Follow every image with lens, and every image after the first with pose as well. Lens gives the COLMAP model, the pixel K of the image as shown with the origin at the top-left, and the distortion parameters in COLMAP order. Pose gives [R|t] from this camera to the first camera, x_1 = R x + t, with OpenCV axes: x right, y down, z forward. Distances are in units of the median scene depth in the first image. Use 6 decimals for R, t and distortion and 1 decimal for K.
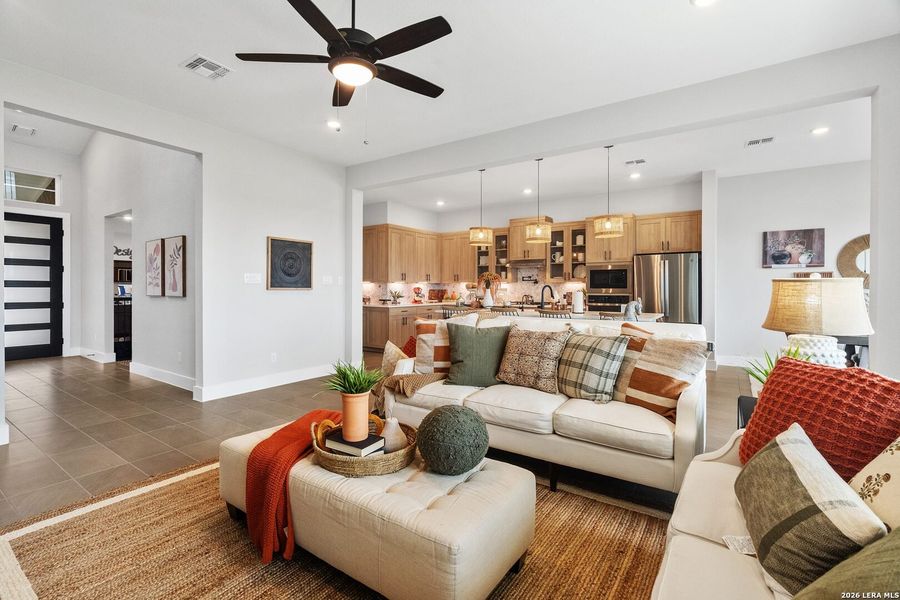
lens RADIAL K [[411.8, 0, 447.2], [0, 411.8, 295.0], [0, 0, 1]] dist [-0.009437, 0.001219]
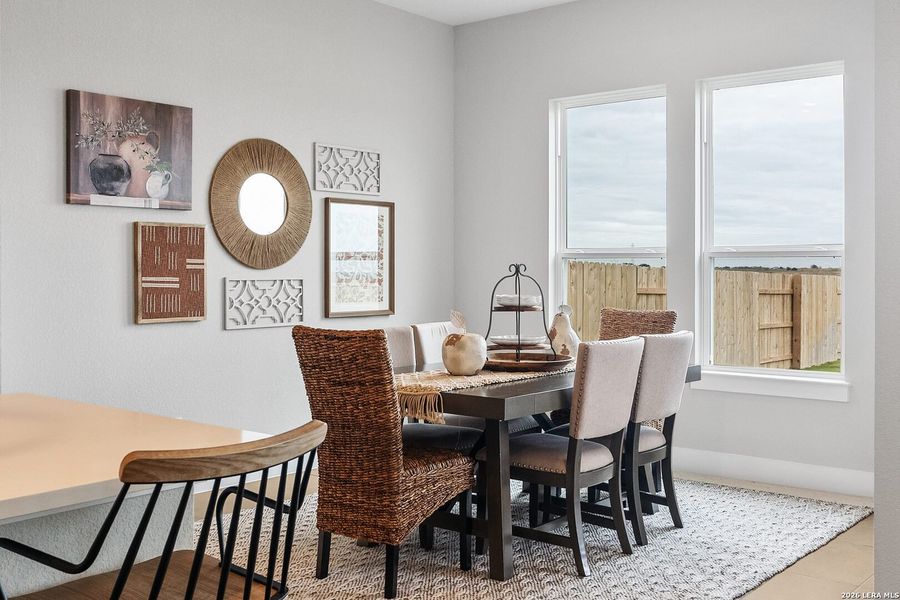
lens RADIAL K [[952.4, 0, 451.4], [0, 952.4, 294.5], [0, 0, 1]] dist [-0.012439, 0.000000]
pose [[0.092842, -0.028025, 0.995286, 0.066439], [0.012714, 0.999556, 0.026959, -0.011803], [-0.995600, 0.010151, 0.093157, 0.645720]]
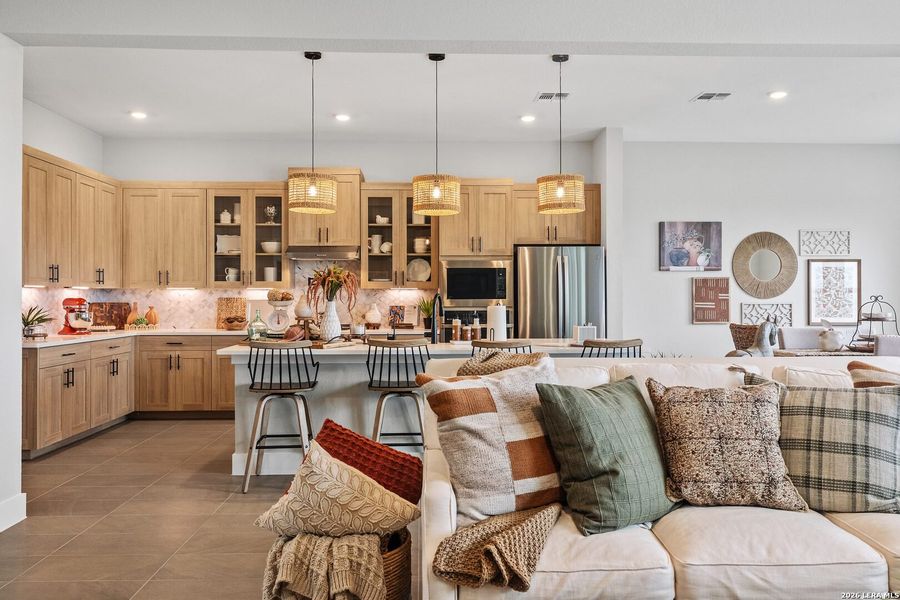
lens RADIAL K [[674.0, 0, 447.0], [0, 674.0, 295.8], [0, 0, 1]] dist [-0.003650, -0.000532]
pose [[0.803130, -0.001023, 0.595803, -0.259194], [0.012410, 0.999810, -0.015011, -0.007507], [-0.595674, 0.019449, 0.802991, 0.261337]]
